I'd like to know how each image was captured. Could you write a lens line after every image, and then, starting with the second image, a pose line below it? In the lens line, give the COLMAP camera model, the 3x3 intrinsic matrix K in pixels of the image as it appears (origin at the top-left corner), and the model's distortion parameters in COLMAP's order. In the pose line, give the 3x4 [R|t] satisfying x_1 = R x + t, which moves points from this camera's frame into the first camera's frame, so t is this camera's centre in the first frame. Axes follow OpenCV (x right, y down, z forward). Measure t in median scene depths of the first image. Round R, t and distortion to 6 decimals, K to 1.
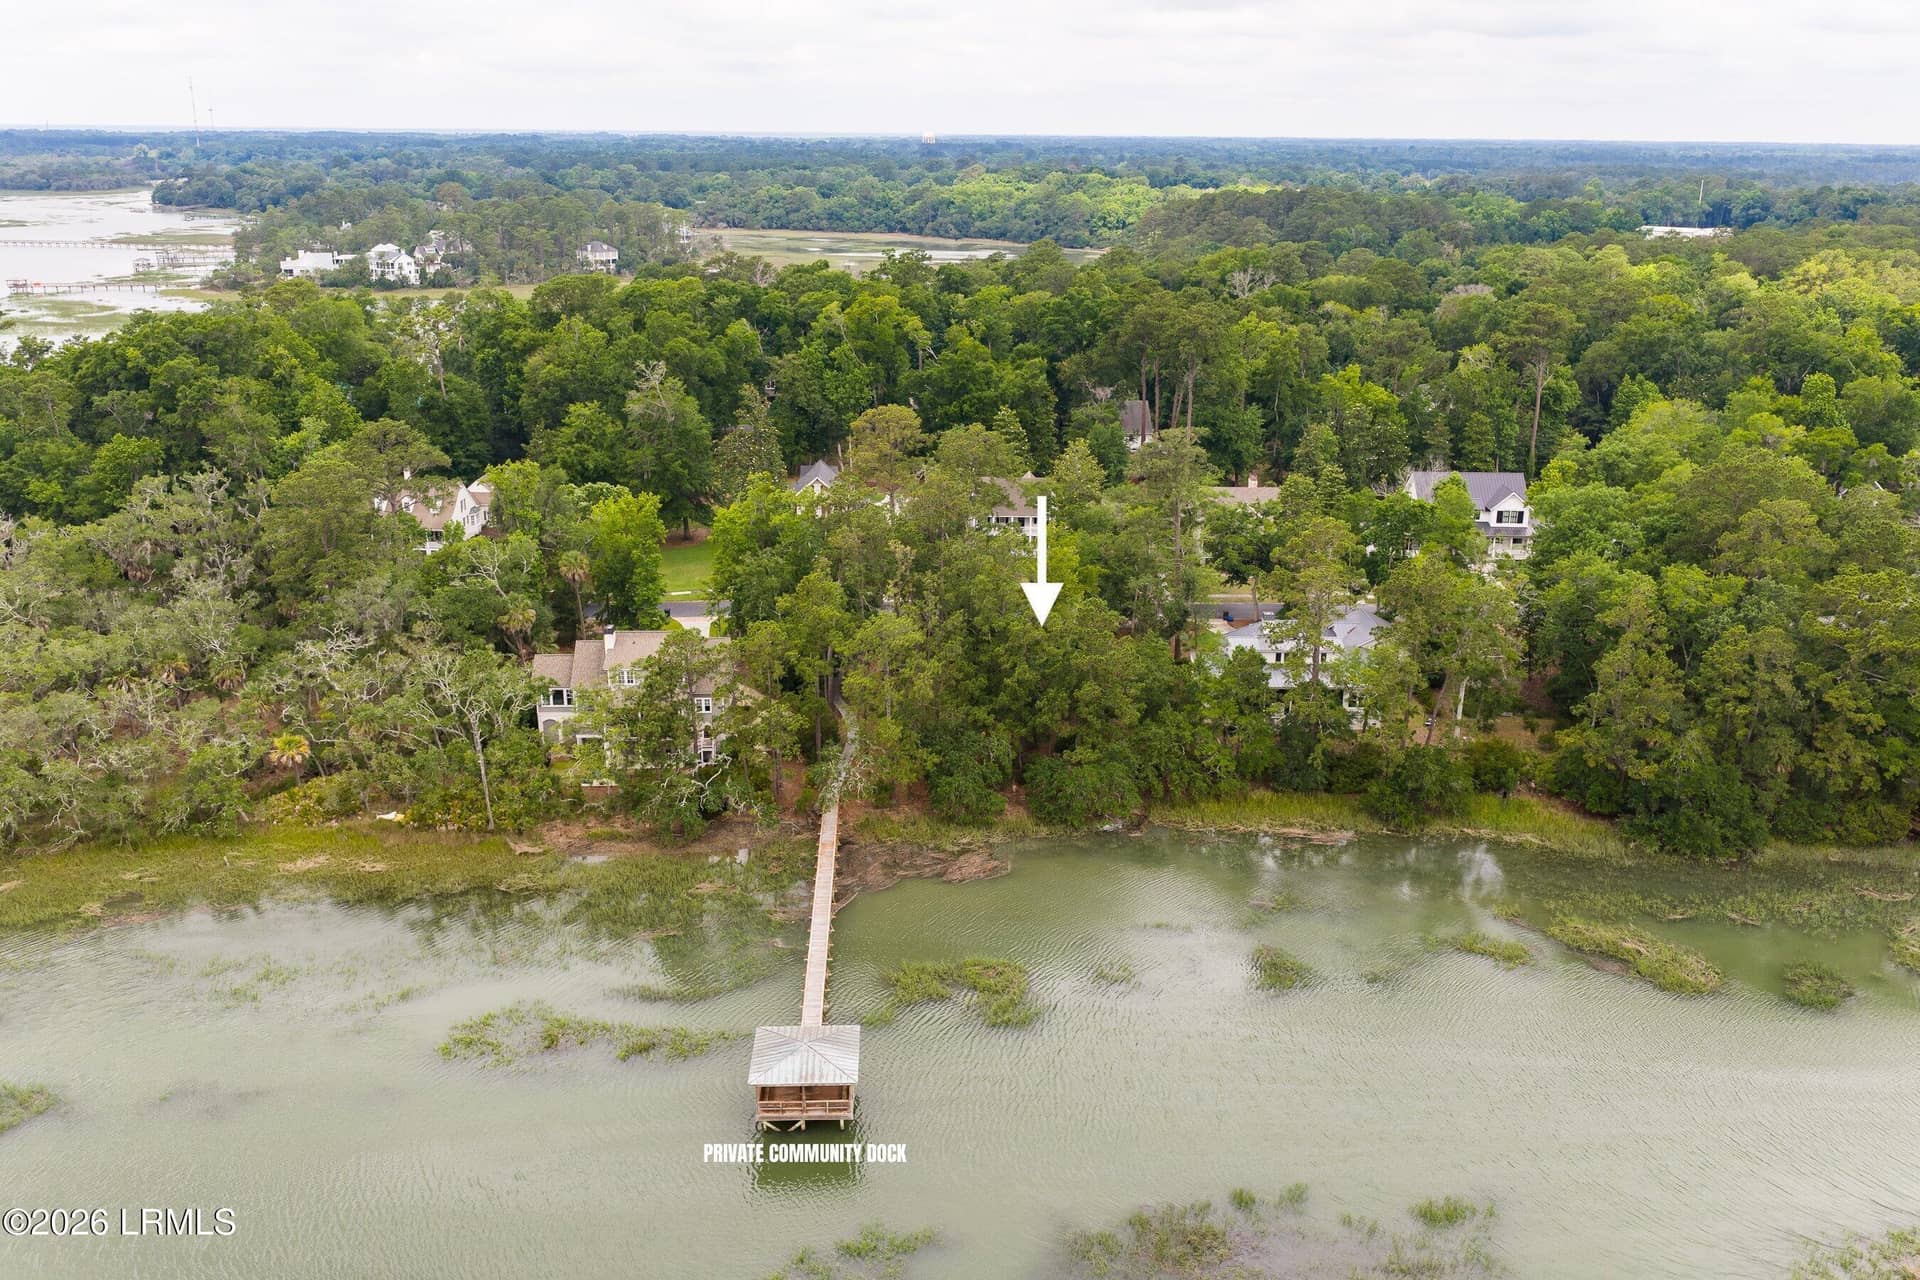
lens RADIAL K [[1635.4, 0, 961.8], [0, 1635.4, 630.1], [0, 0, 1]] dist [0.013213, -0.016986]
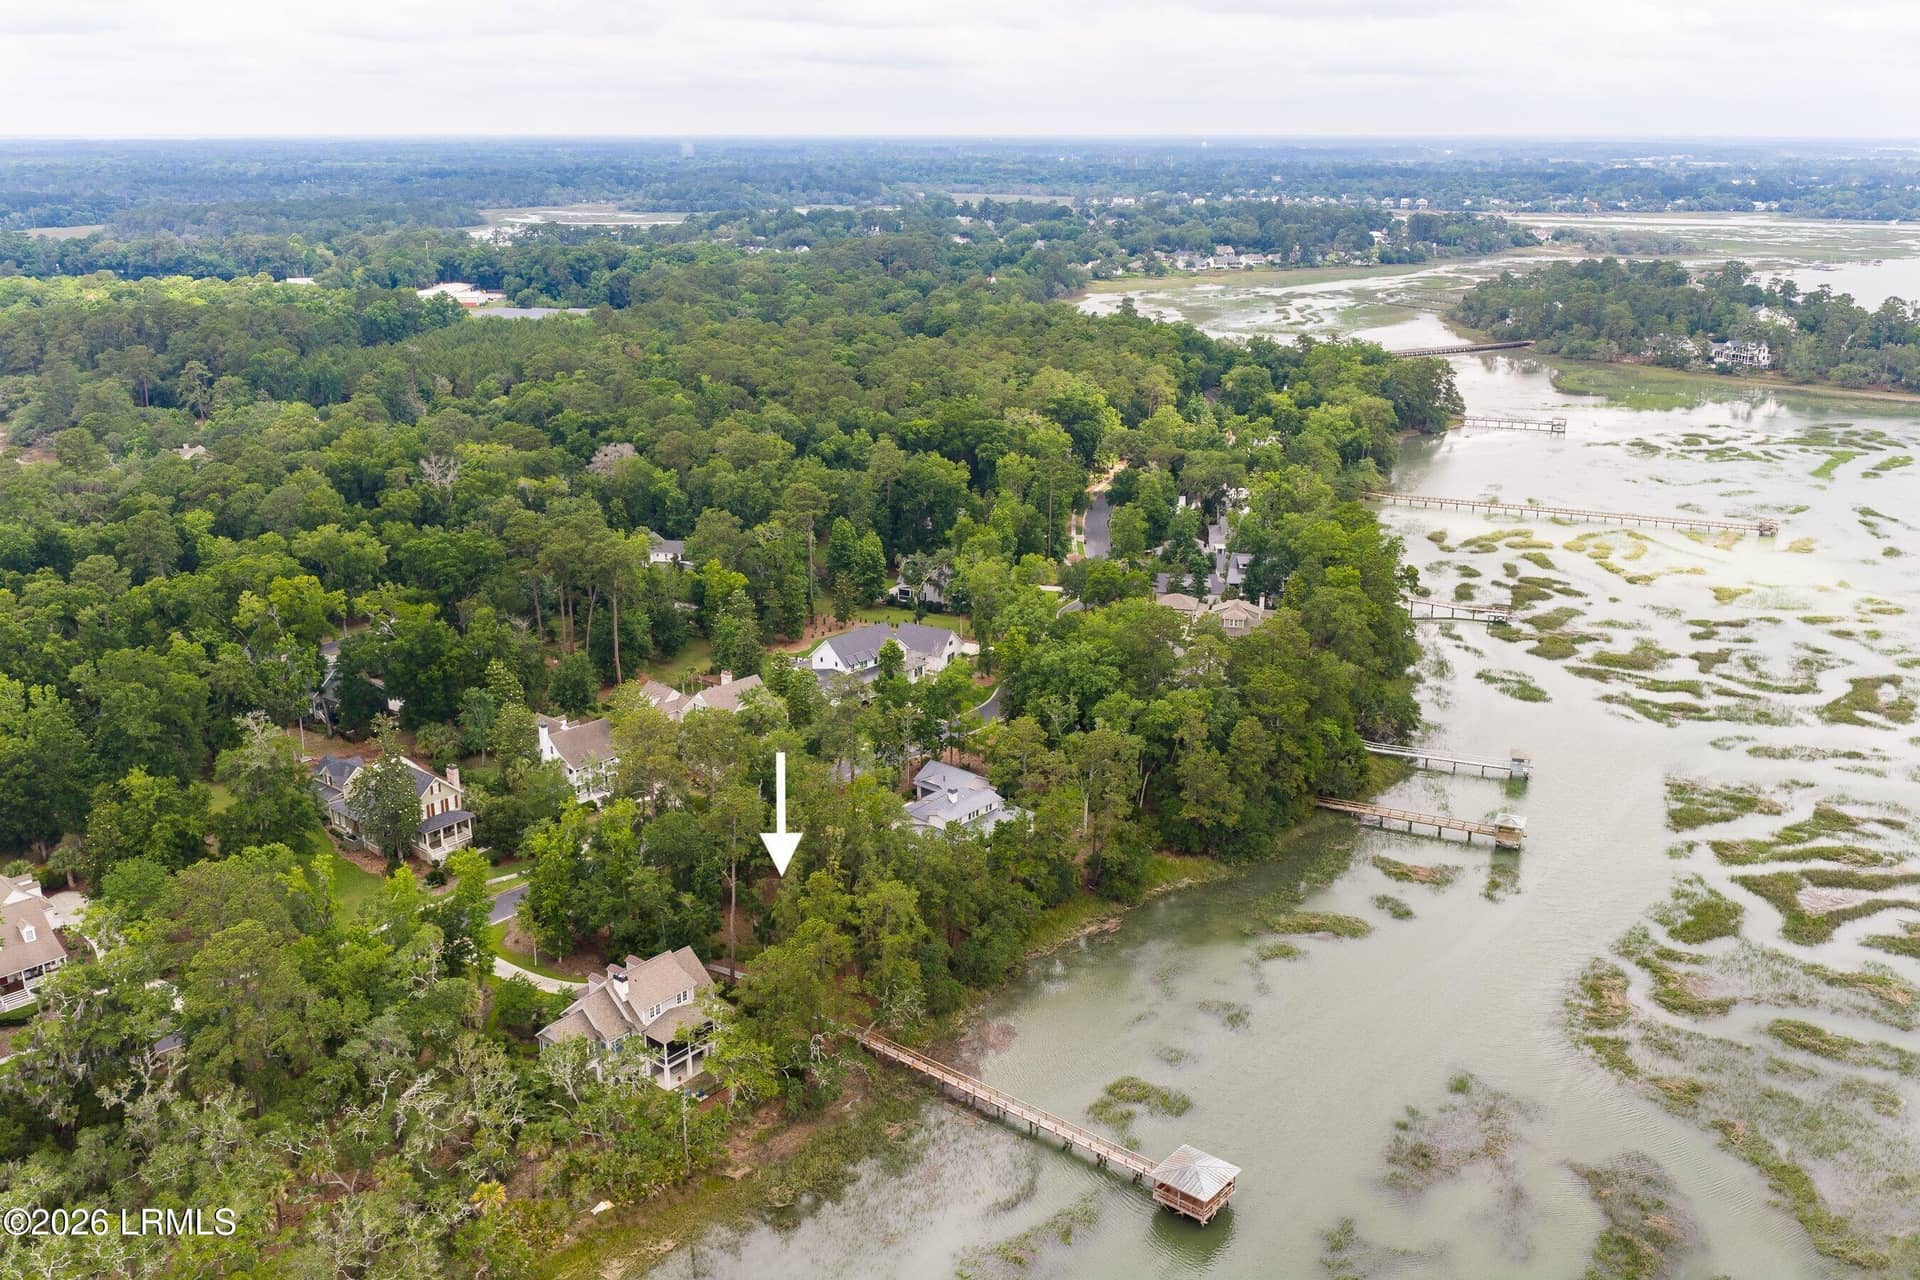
lens RADIAL K [[1635.4, 0, 961.8], [0, 1635.4, 630.1], [0, 0, 1]] dist [0.013213, -0.016986]
pose [[0.672764, -0.229090, 0.703496, -0.852953], [0.231966, 0.968223, 0.093464, -0.306180], [-0.702553, 0.100307, 0.704527, -0.000563]]
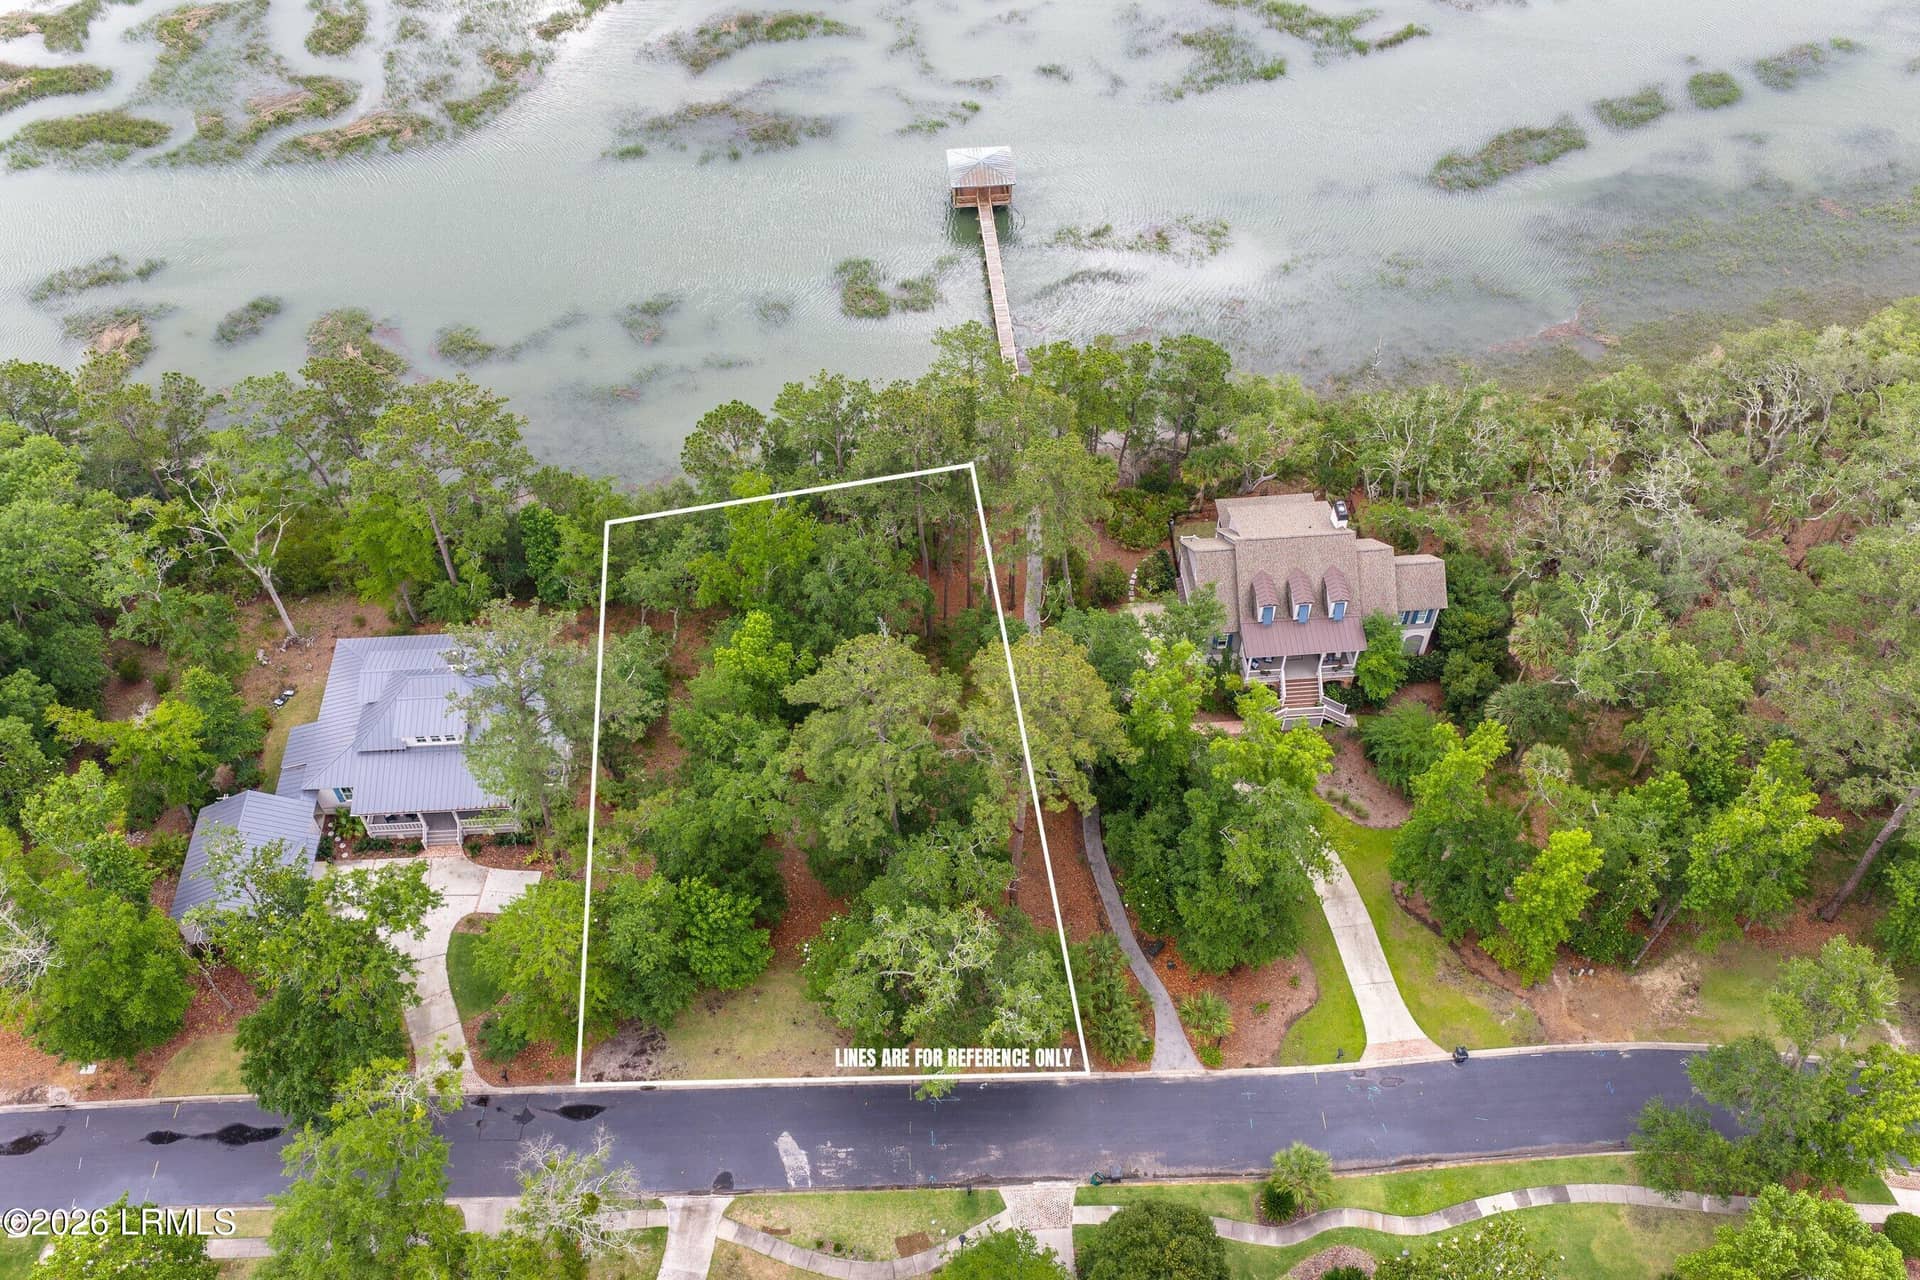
lens RADIAL K [[1635.4, 0, 961.8], [0, 1635.4, 630.1], [0, 0, 1]] dist [0.013213, -0.016986]
pose [[-0.999206, 0.027068, -0.029244, -0.009939], [-0.016946, 0.375576, 0.926637, -0.754141], [0.036066, 0.926396, -0.374819, 1.418481]]
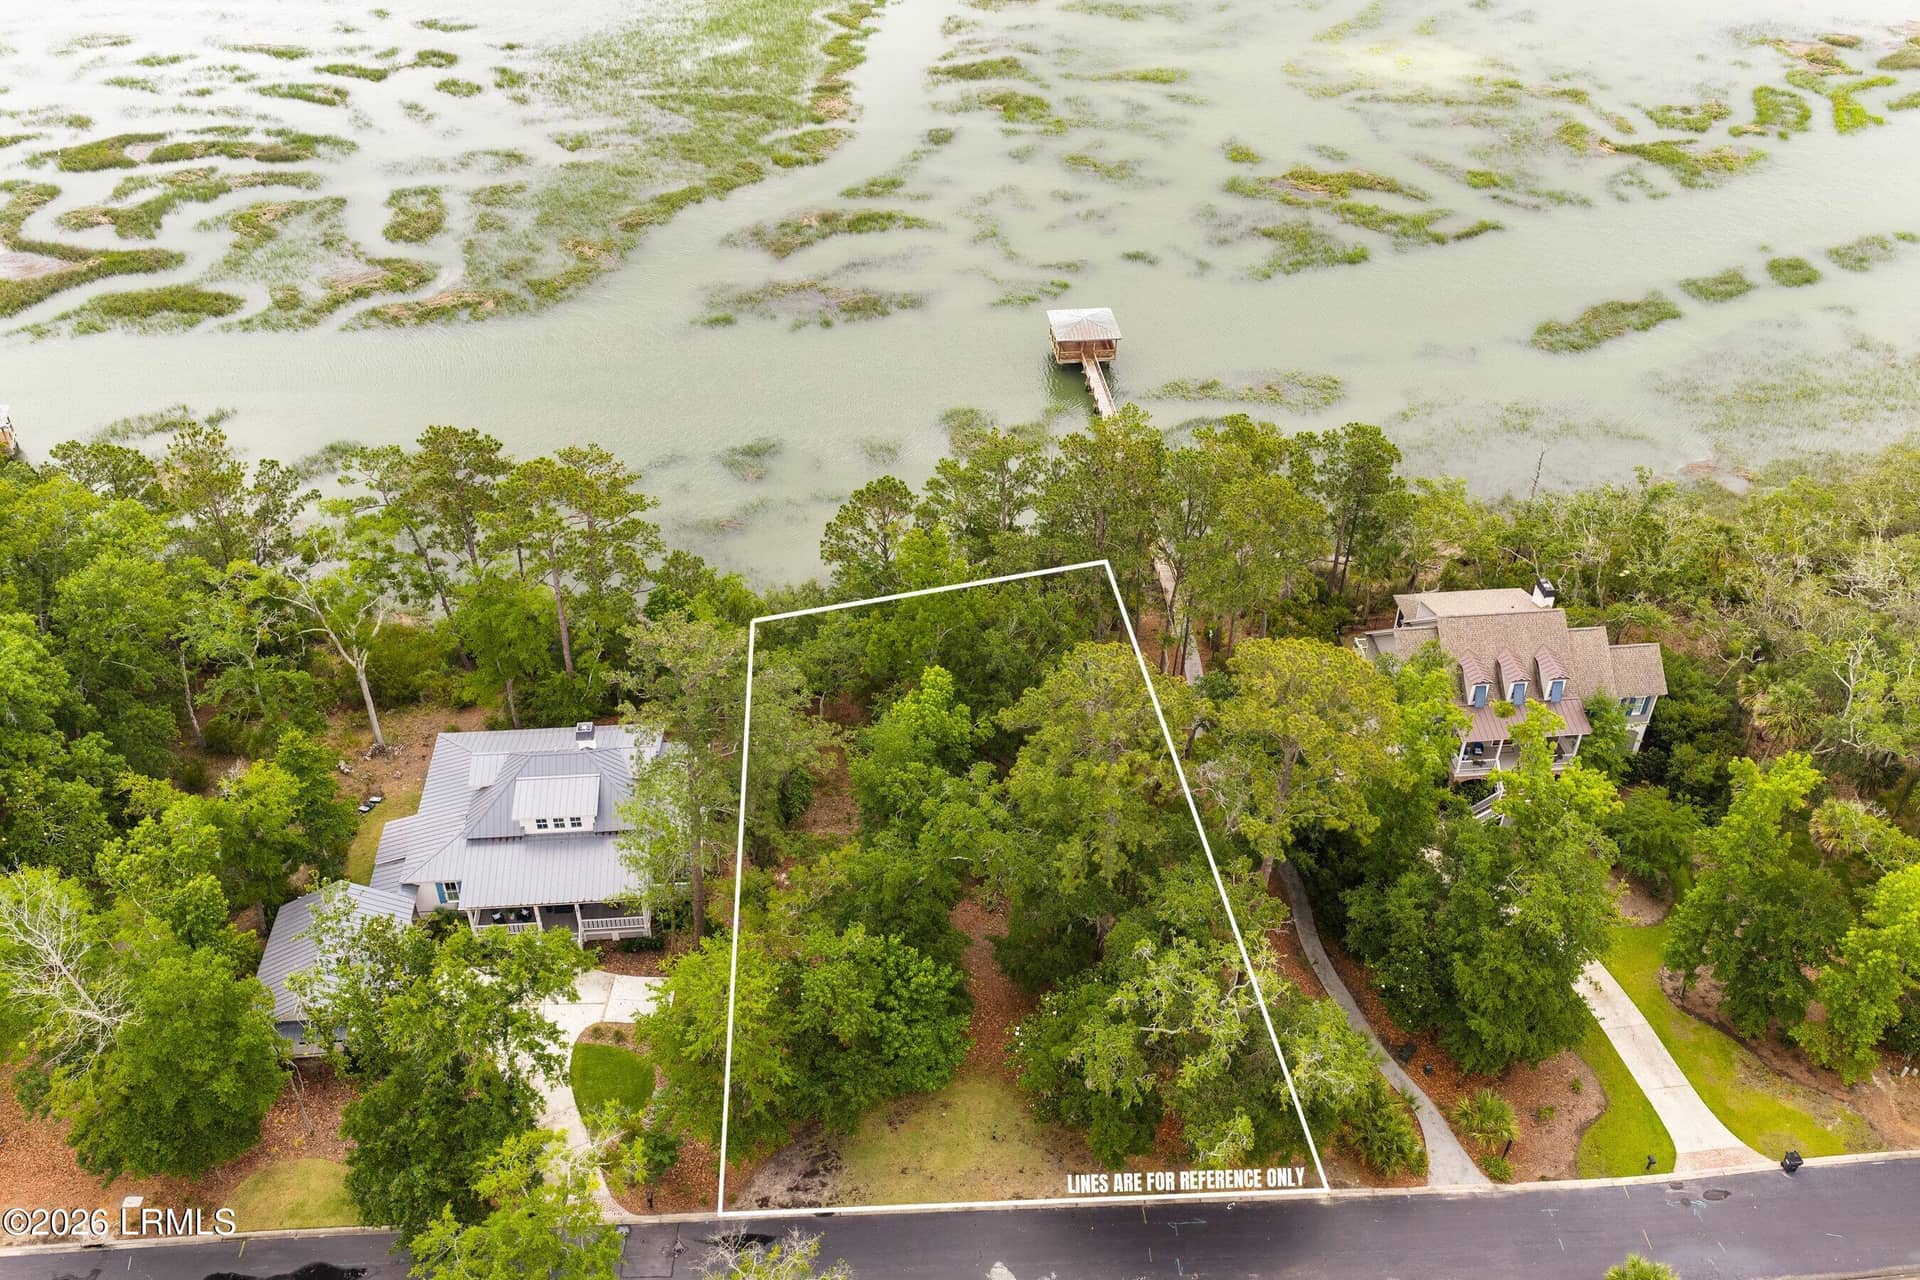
lens RADIAL K [[1635.4, 0, 961.8], [0, 1635.4, 630.1], [0, 0, 1]] dist [0.013213, -0.016986]
pose [[-0.997601, 0.023471, -0.065132, 0.096028], [-0.040288, 0.568264, 0.821859, -0.616550], [0.056302, 0.822511, -0.565955, 1.493686]]
